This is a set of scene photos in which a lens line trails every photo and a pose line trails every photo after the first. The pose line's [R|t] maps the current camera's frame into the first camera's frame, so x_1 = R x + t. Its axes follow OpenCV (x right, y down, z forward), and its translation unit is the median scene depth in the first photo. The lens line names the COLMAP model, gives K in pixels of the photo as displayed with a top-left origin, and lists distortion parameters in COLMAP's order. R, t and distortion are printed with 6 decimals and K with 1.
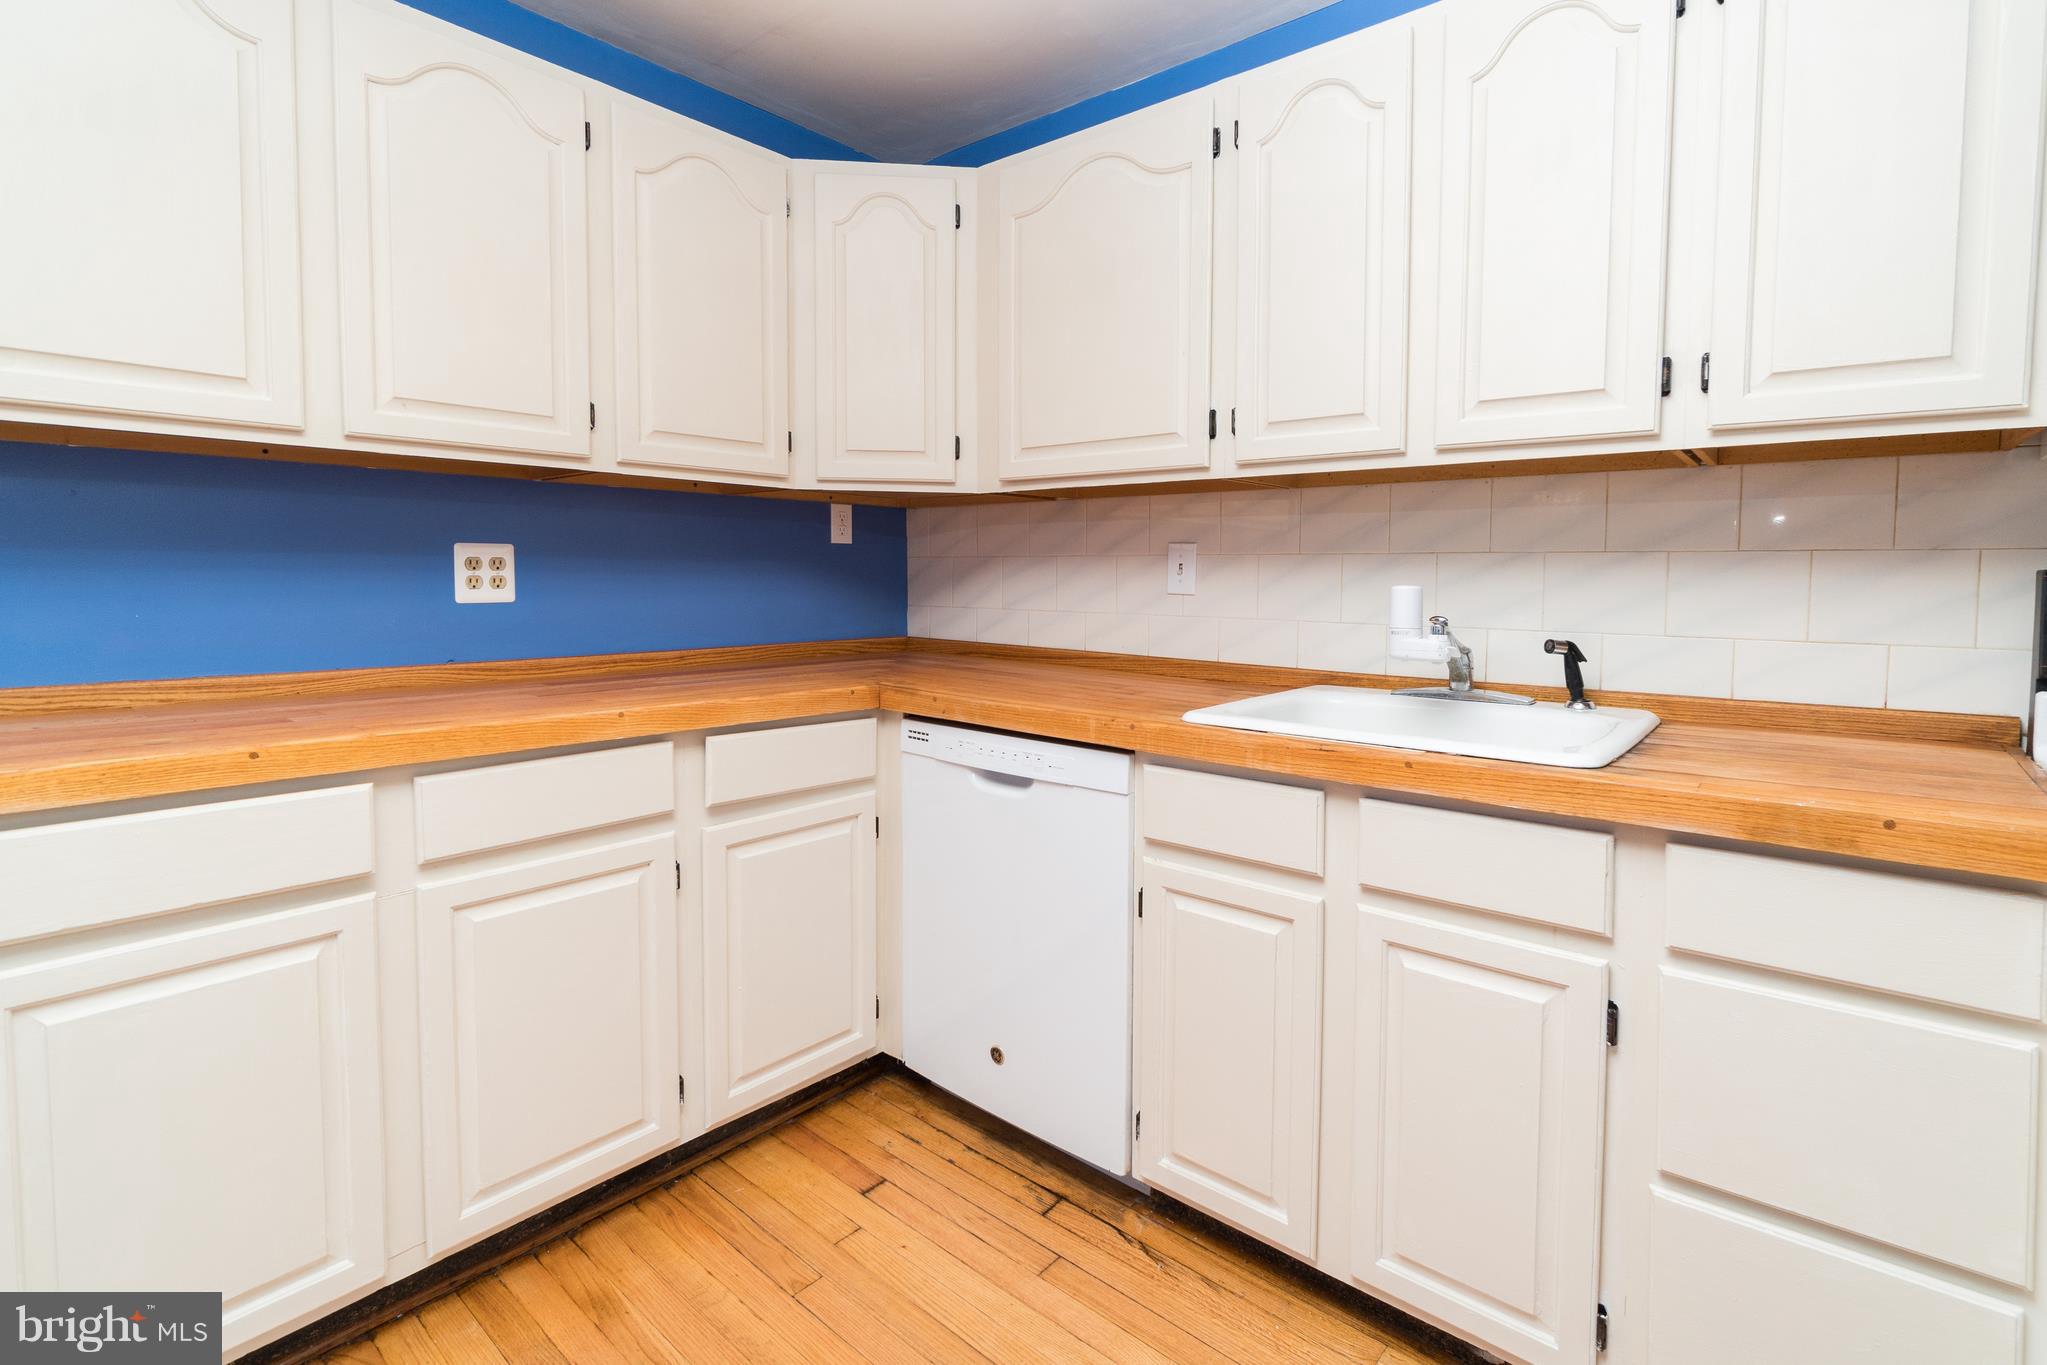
lens RADIAL K [[974.3, 0, 990.8], [0, 974.3, 619.2], [0, 0, 1]] dist [-0.008172, 0.000690]
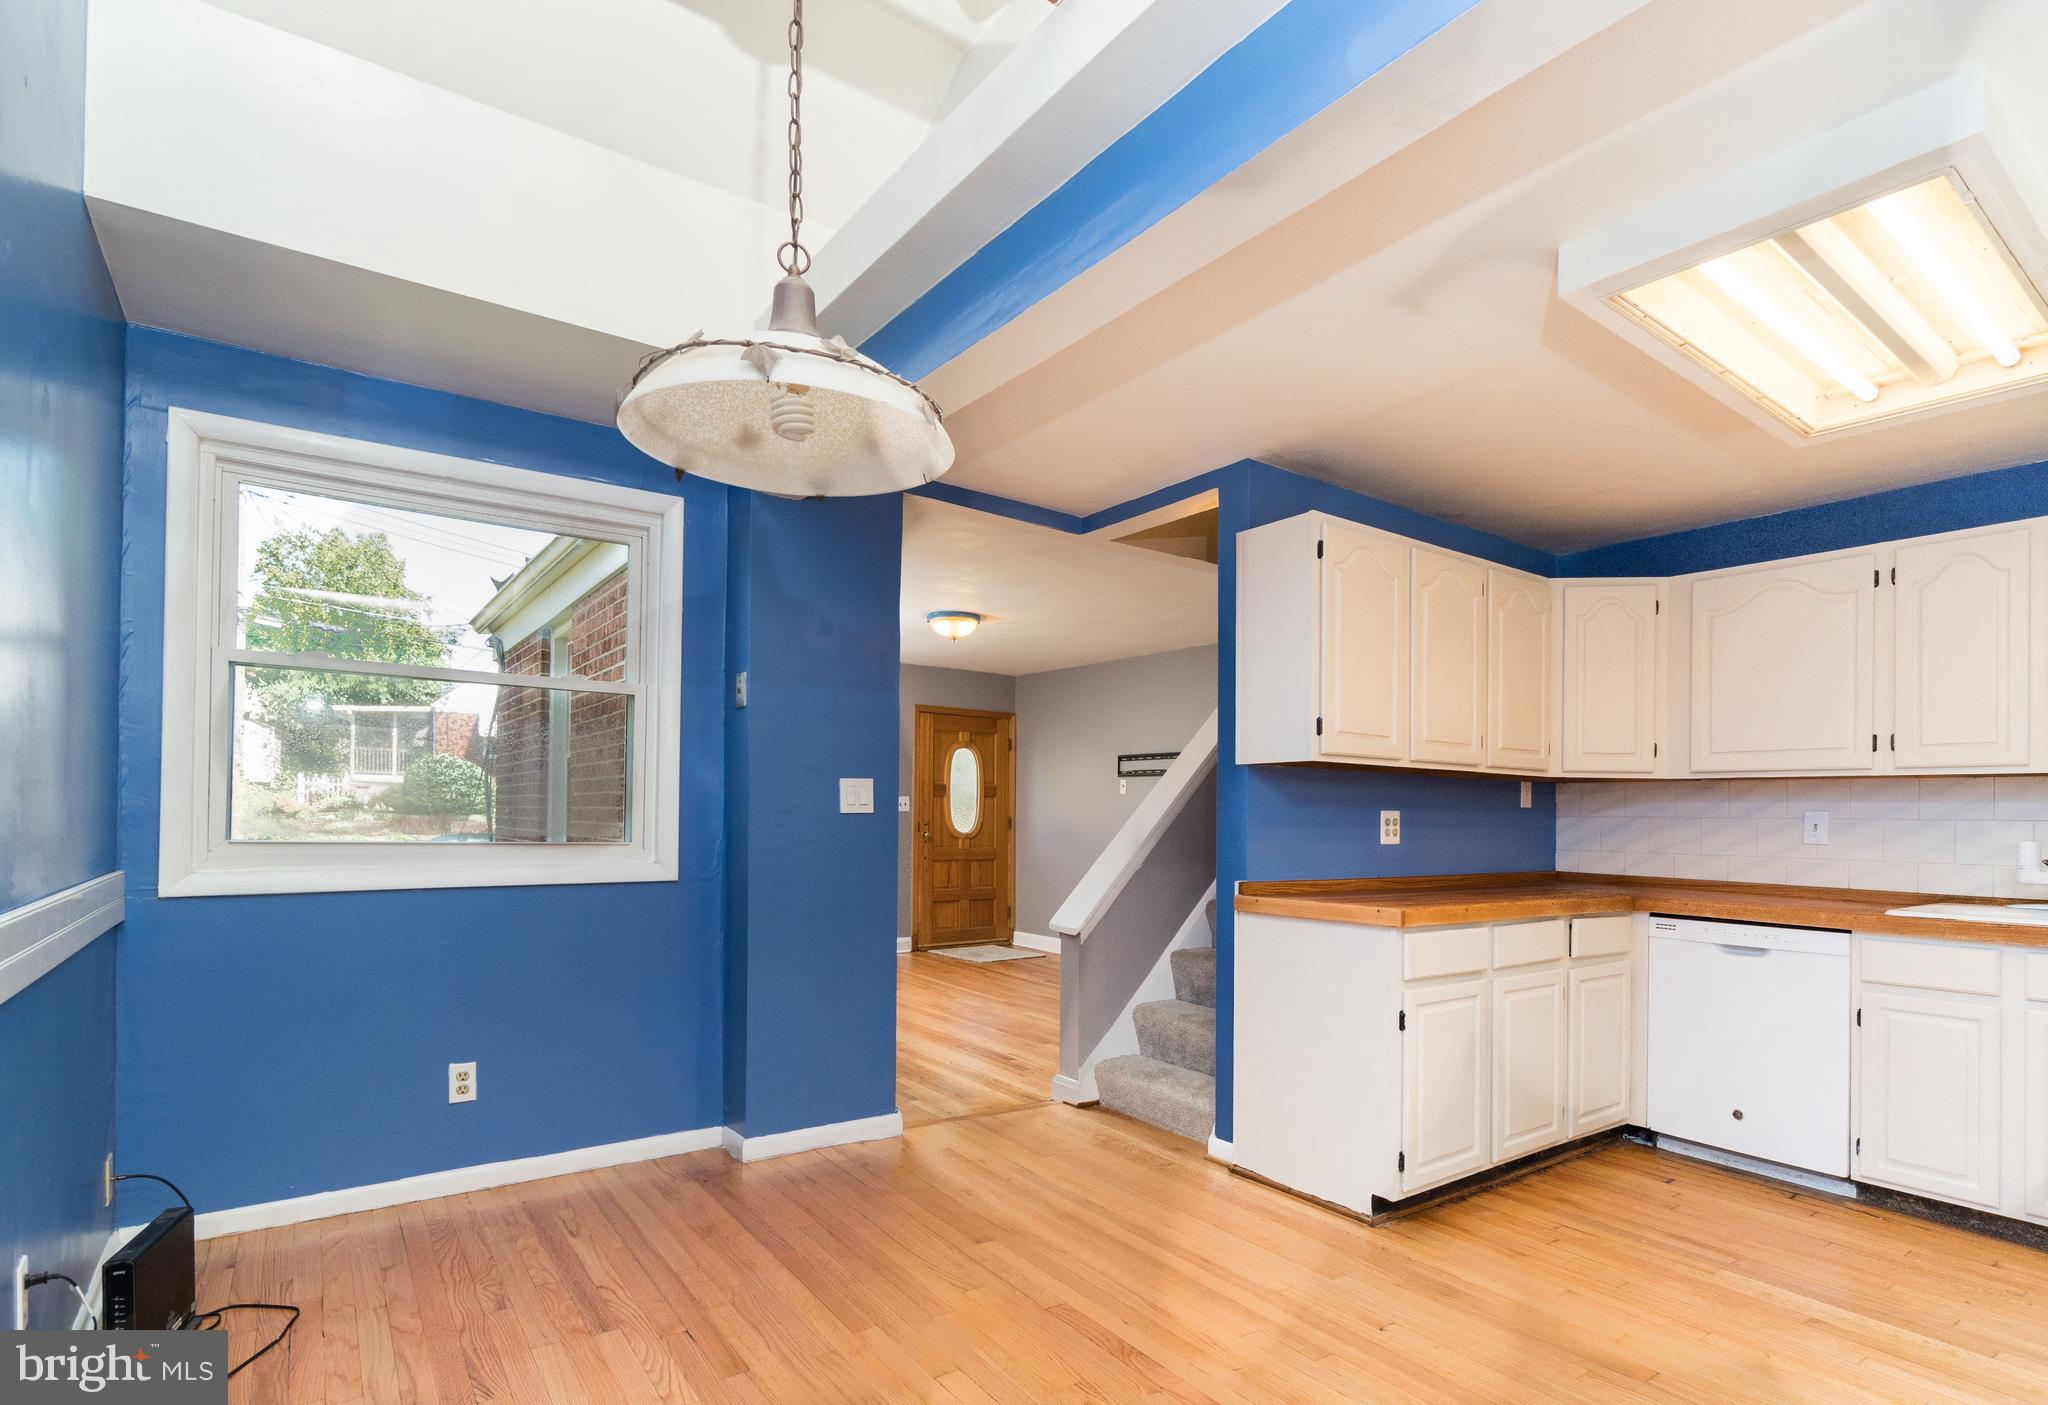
lens RADIAL K [[933.4, 0, 1159.0], [0, 933.4, 816.0], [0, 0, 1]] dist [0.008574, -0.000960]
pose [[0.976903, 0.005813, -0.213605, -0.634751], [-0.017110, 0.998548, -0.051076, 0.028905], [0.212998, 0.053551, 0.975584, -0.838287]]
